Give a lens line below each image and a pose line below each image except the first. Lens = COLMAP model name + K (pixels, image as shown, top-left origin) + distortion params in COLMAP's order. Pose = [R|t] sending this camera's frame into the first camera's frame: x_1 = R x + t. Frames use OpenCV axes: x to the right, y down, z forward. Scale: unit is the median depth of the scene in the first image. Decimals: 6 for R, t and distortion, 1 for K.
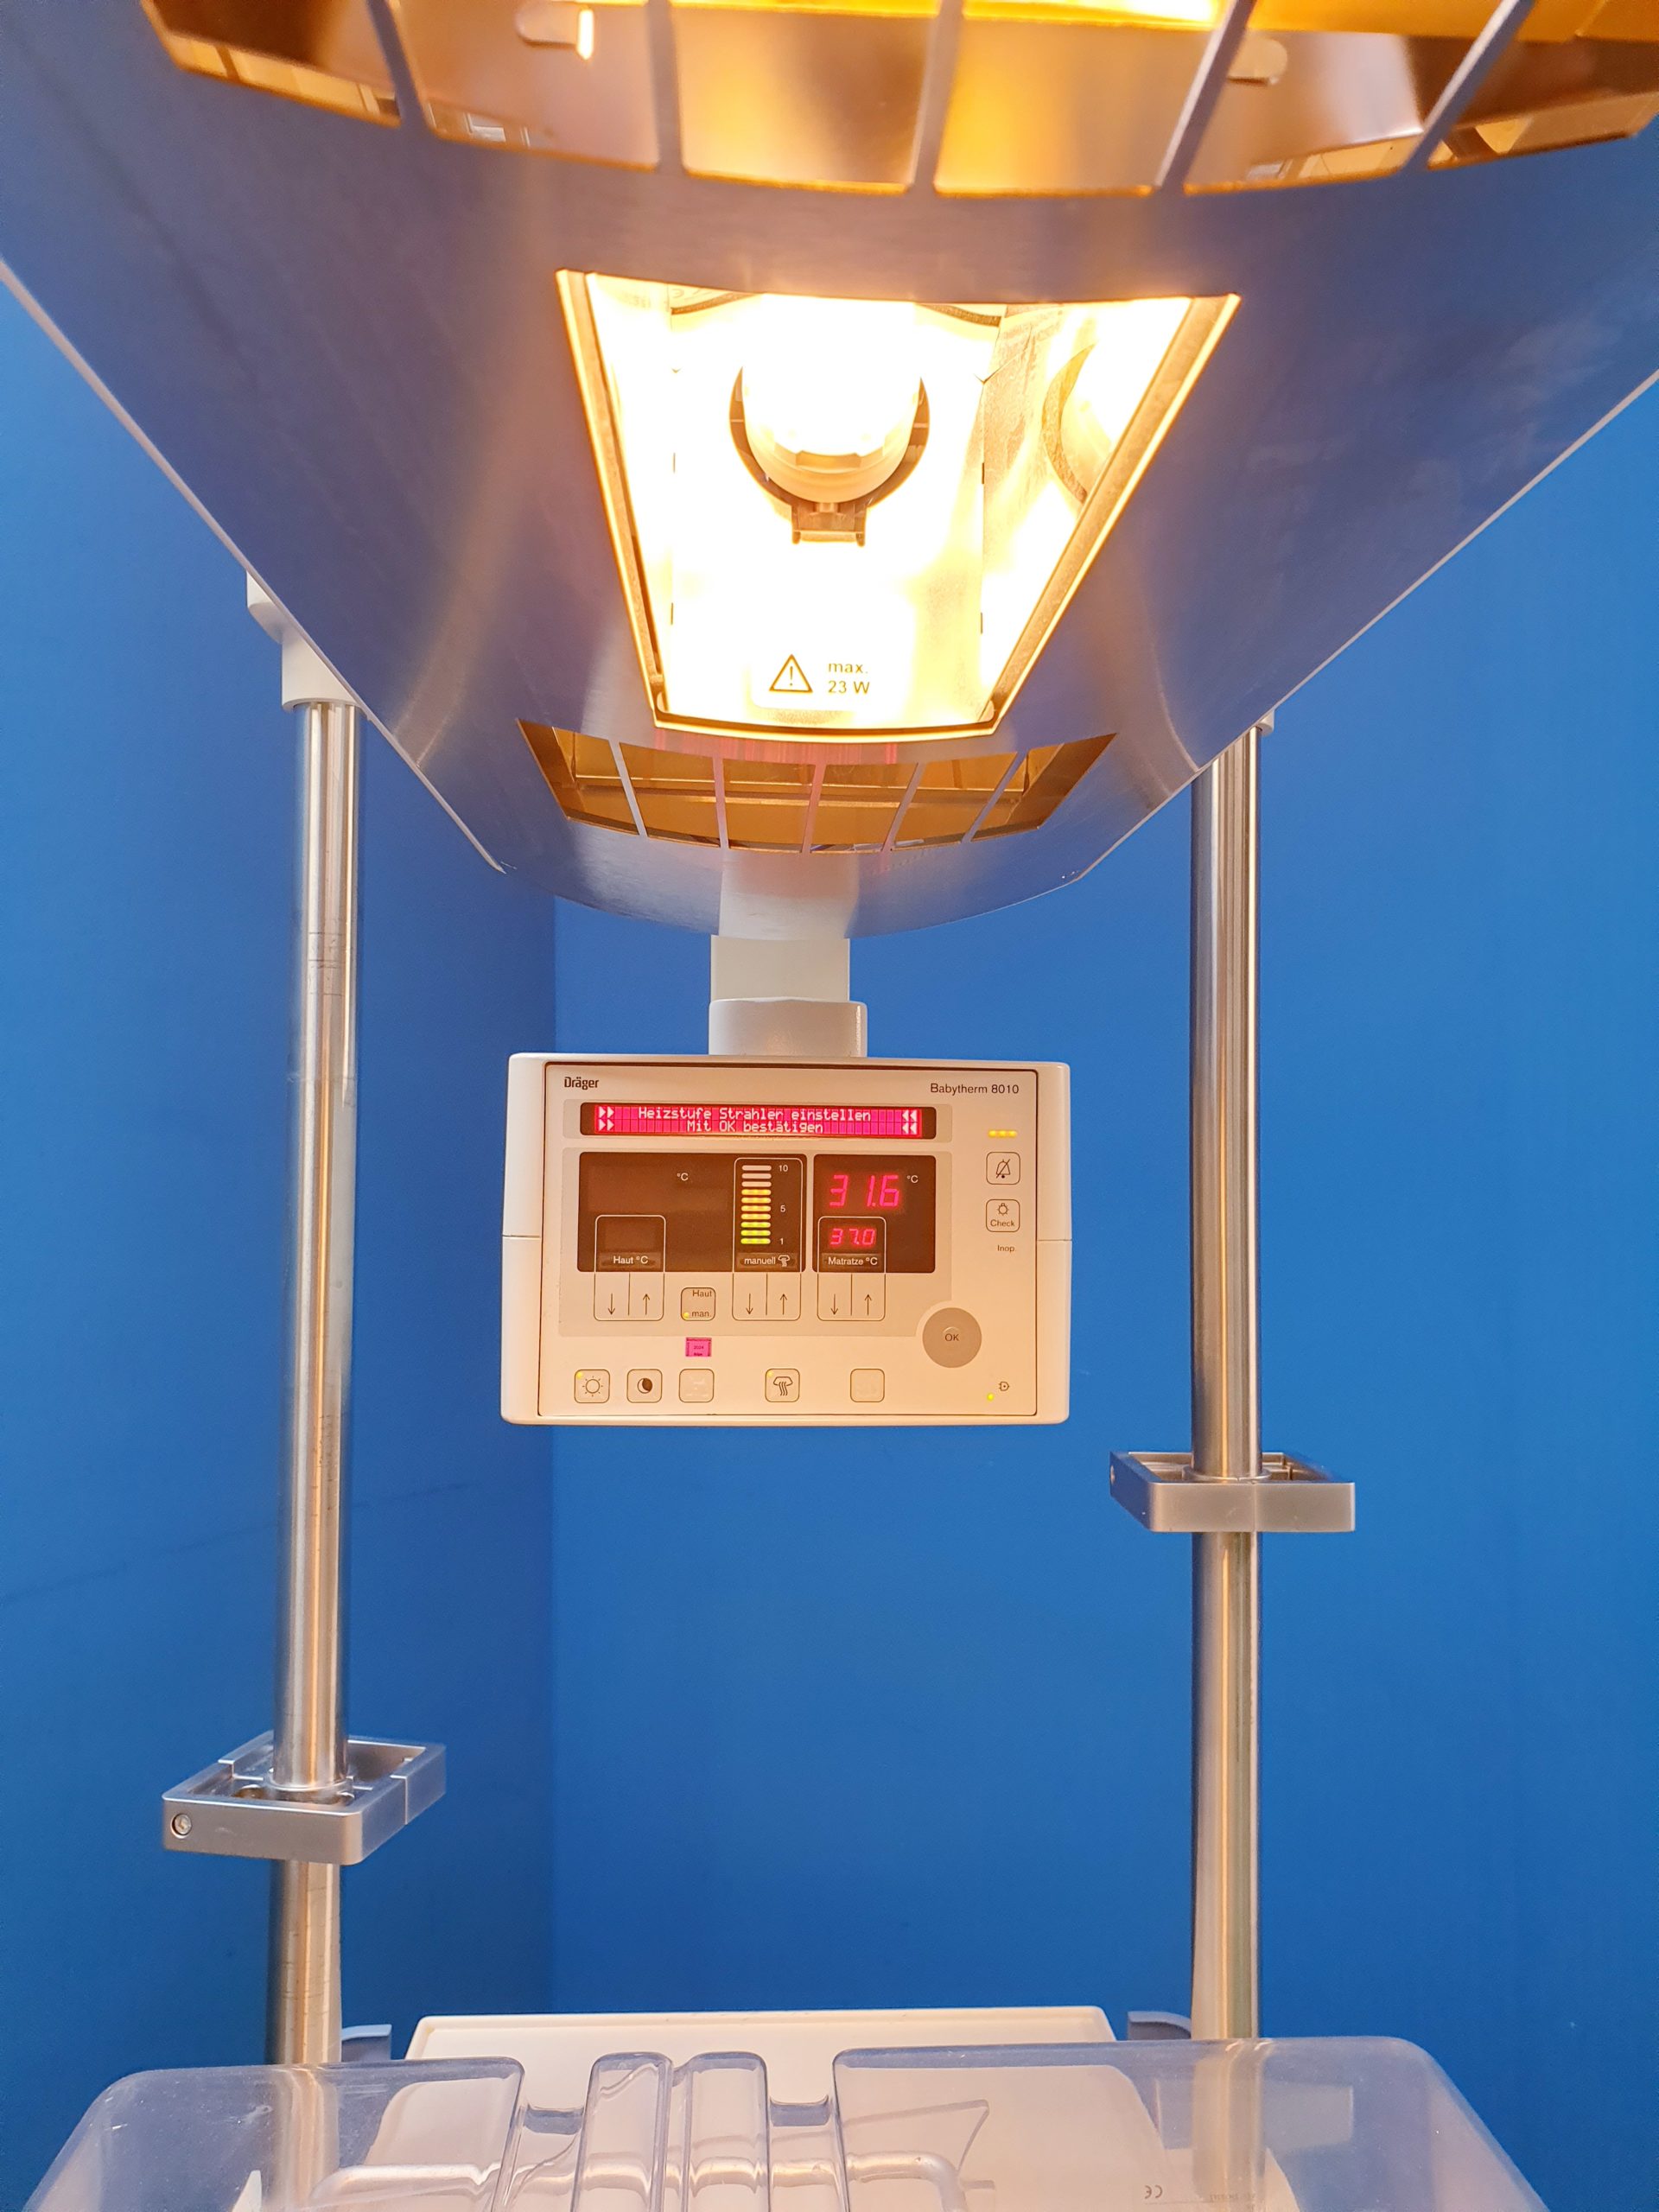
lens RADIAL K [[1639.3, 0, 834.4], [0, 1639.3, 1144.3], [0, 0, 1]] dist [0.197885, -0.000054]
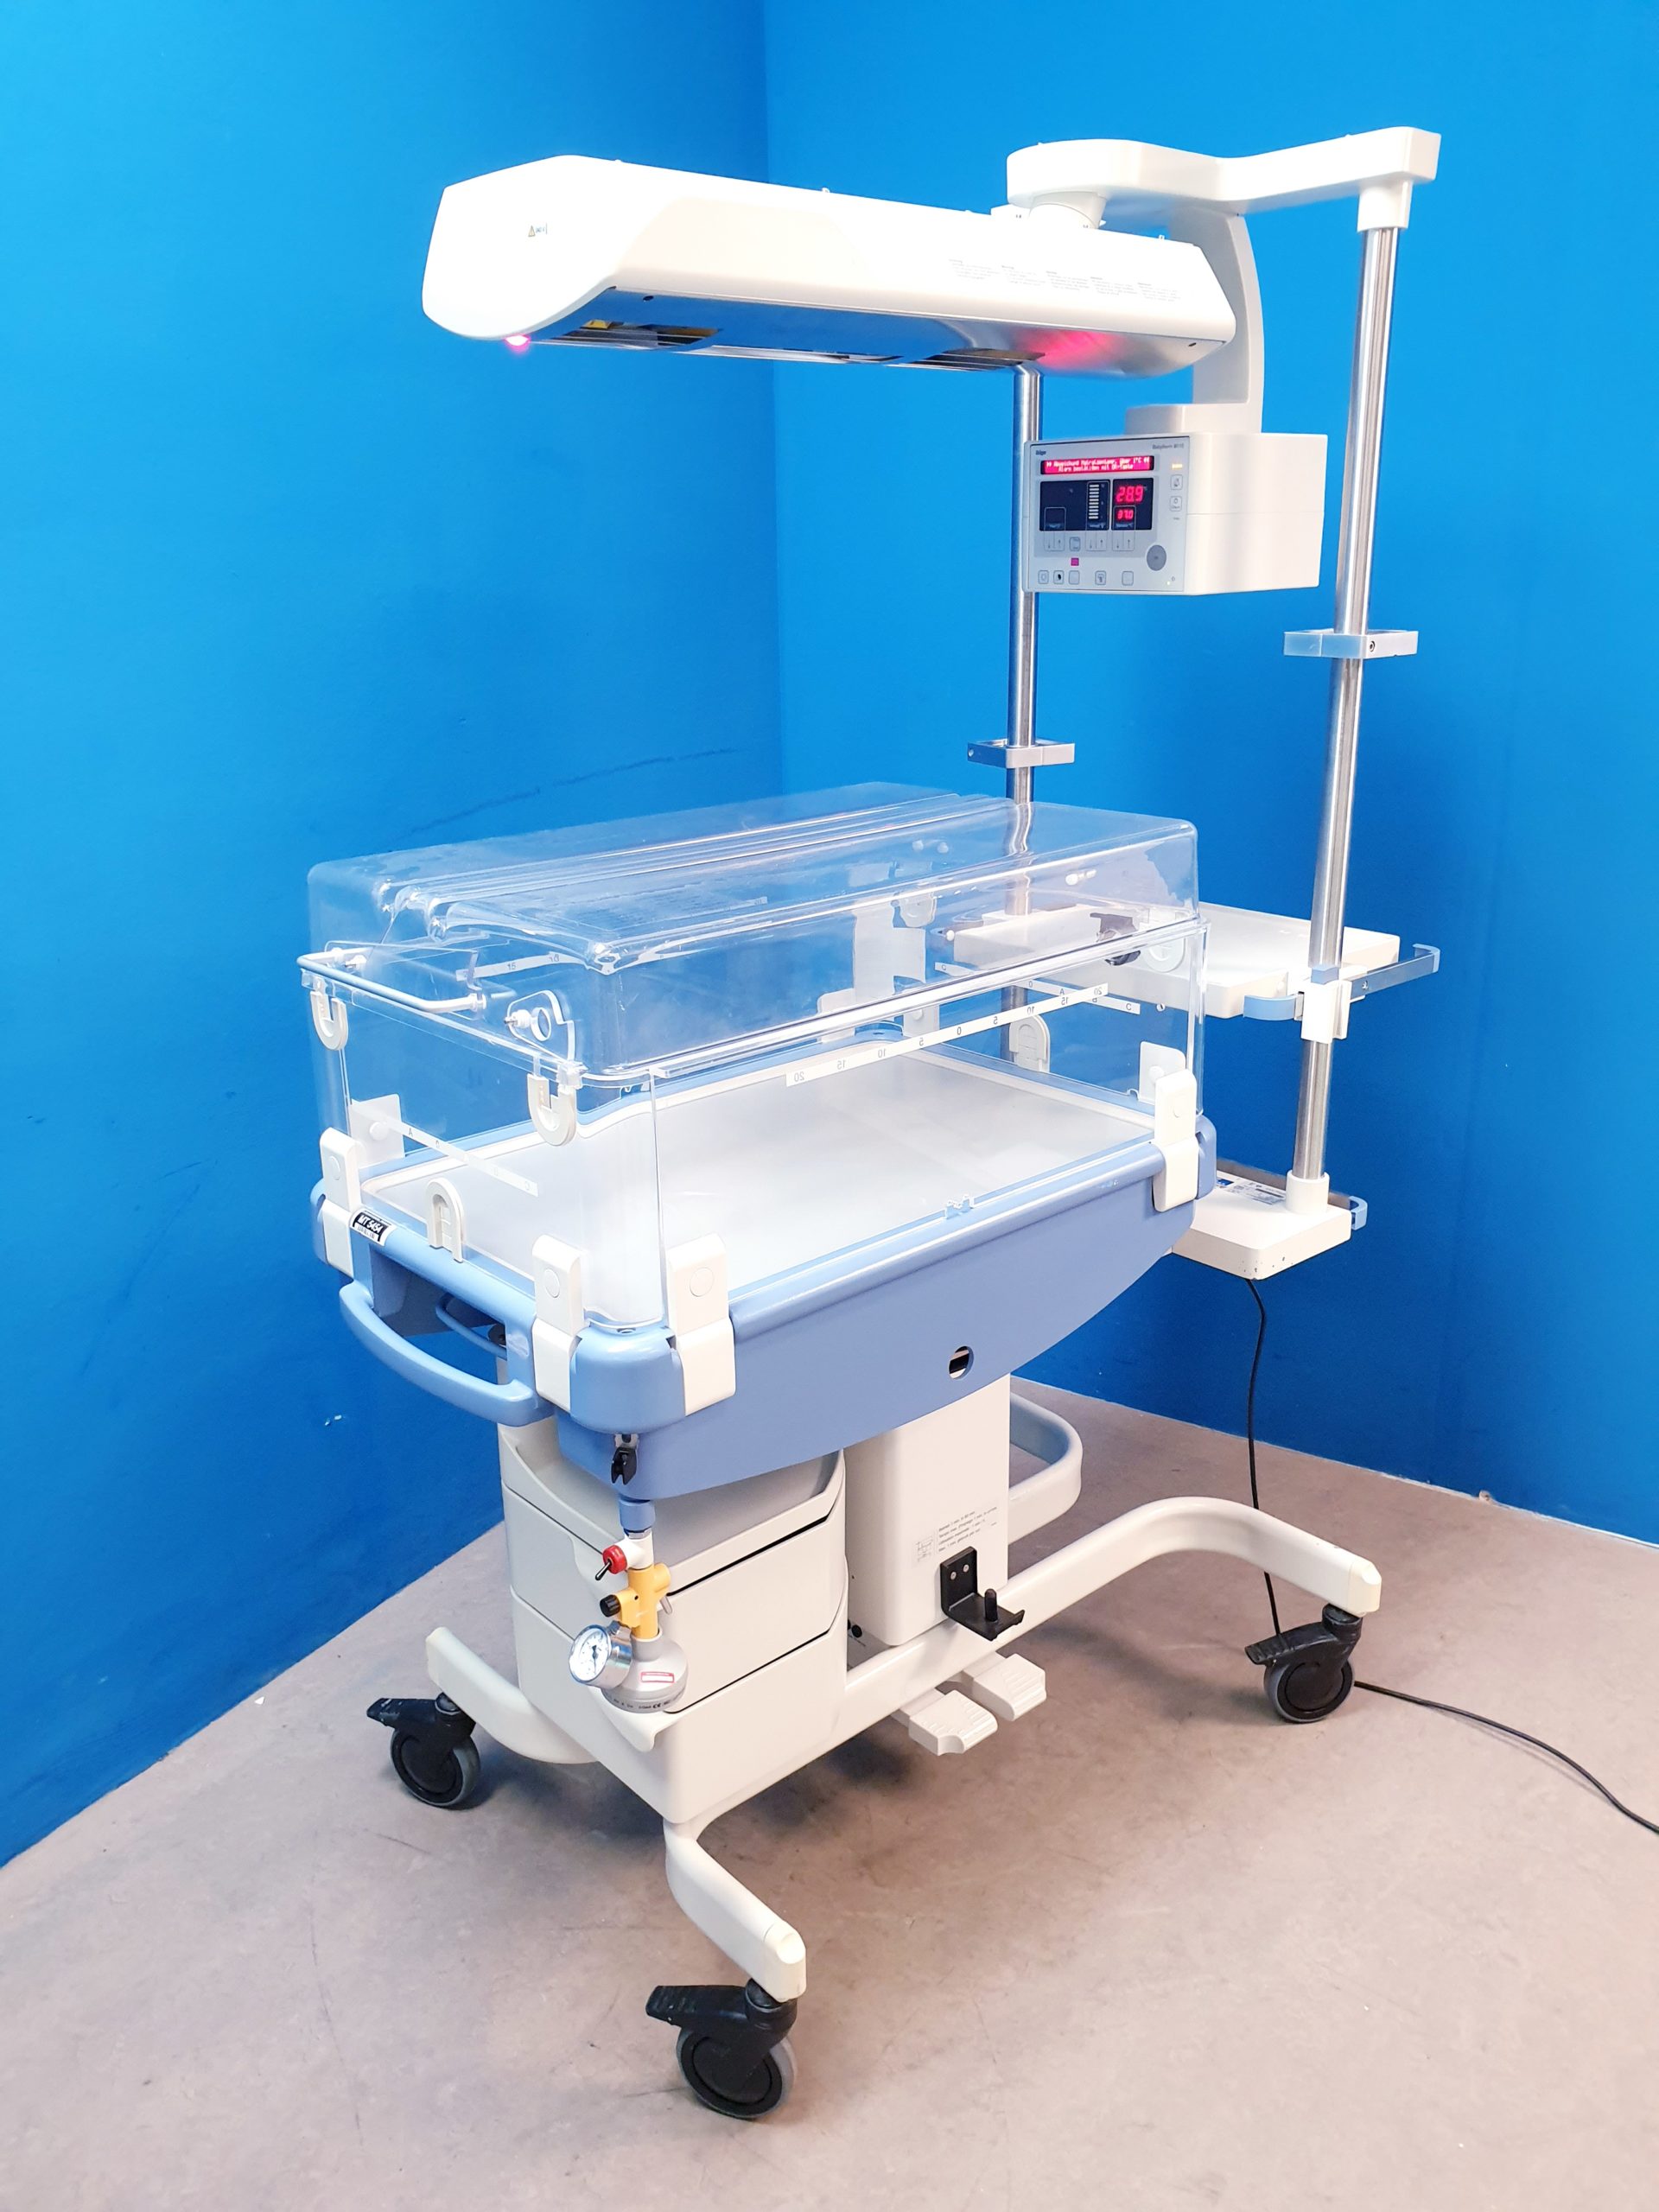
lens RADIAL K [[1753.6, 0, 816.7], [0, 1753.6, 1094.5], [0, 0, 1]] dist [0.014202, 0.004212]
pose [[0.602329, 0.229770, -0.764464, 1.908948], [0.037704, 0.948420, 0.314767, 0.034558], [0.797357, -0.218416, 0.562597, -0.999981]]
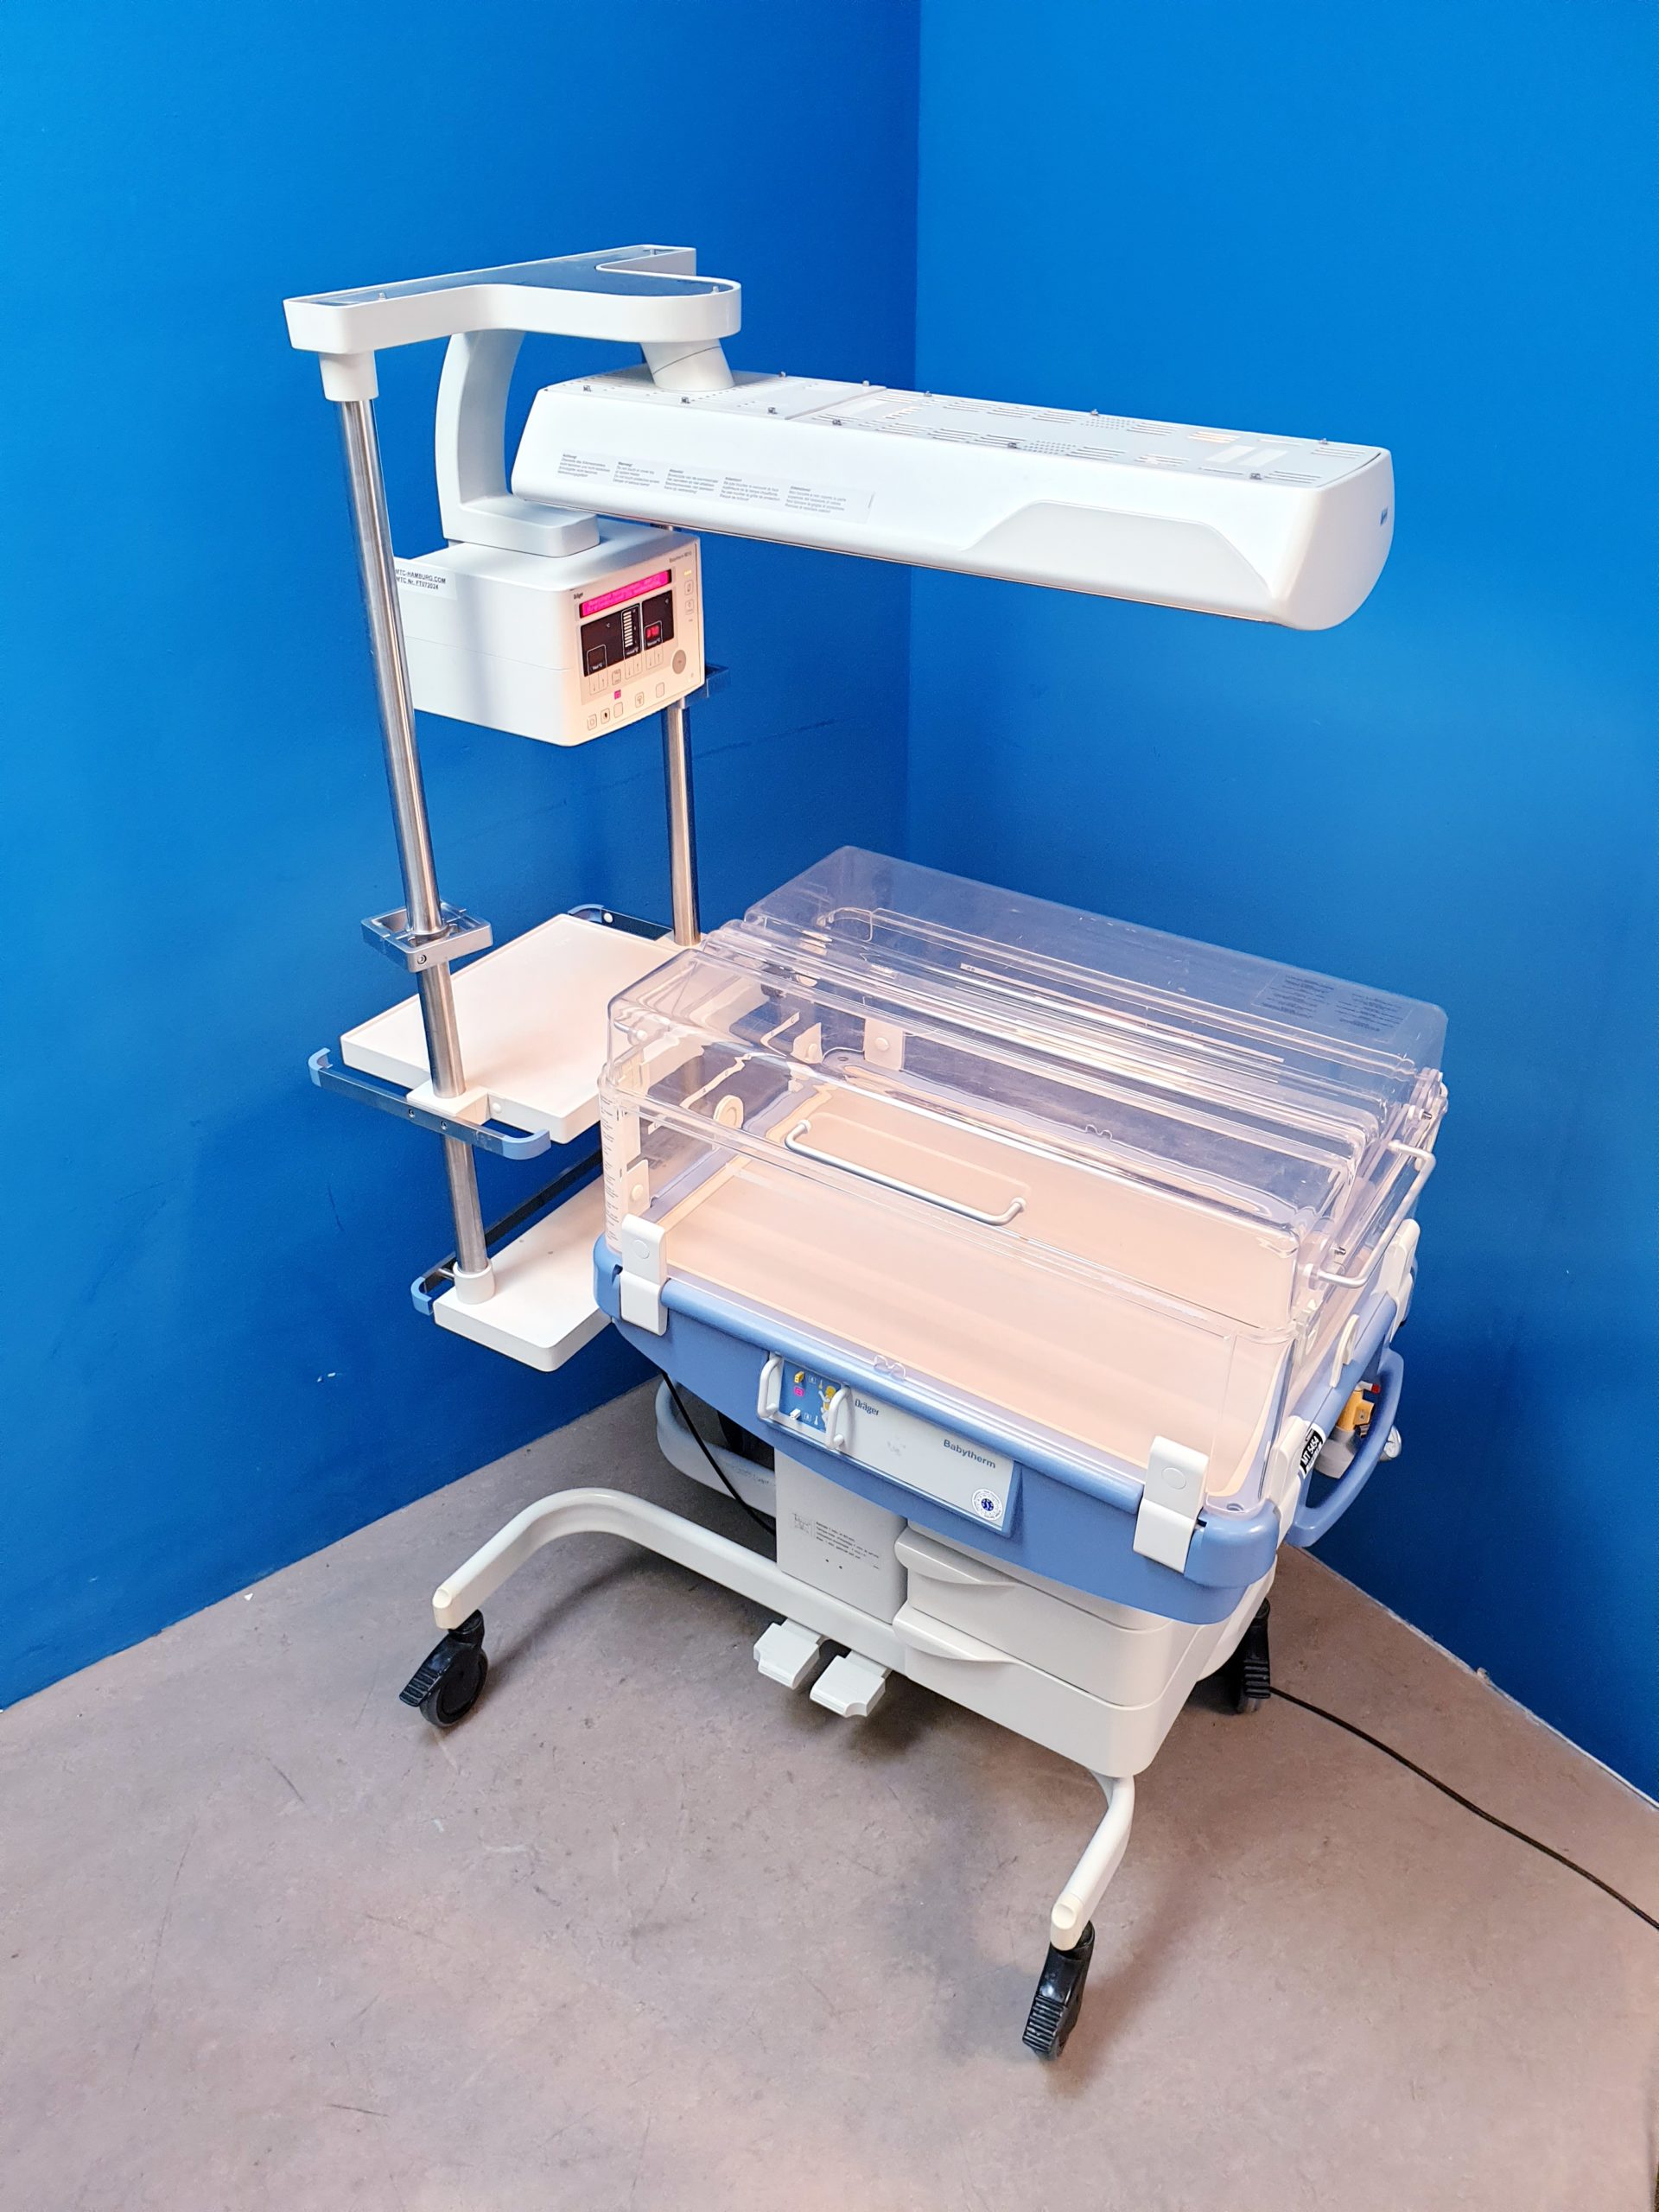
lens RADIAL K [[1723.3, 0, 872.2], [0, 1723.3, 1095.6], [0, 0, 1]] dist [0.052973, 0.001212]
pose [[0.570834, -0.436866, 0.695195, -1.870213], [-0.023448, 0.837680, 0.545658, -0.768339], [-0.820731, -0.327781, 0.467932, -0.676331]]
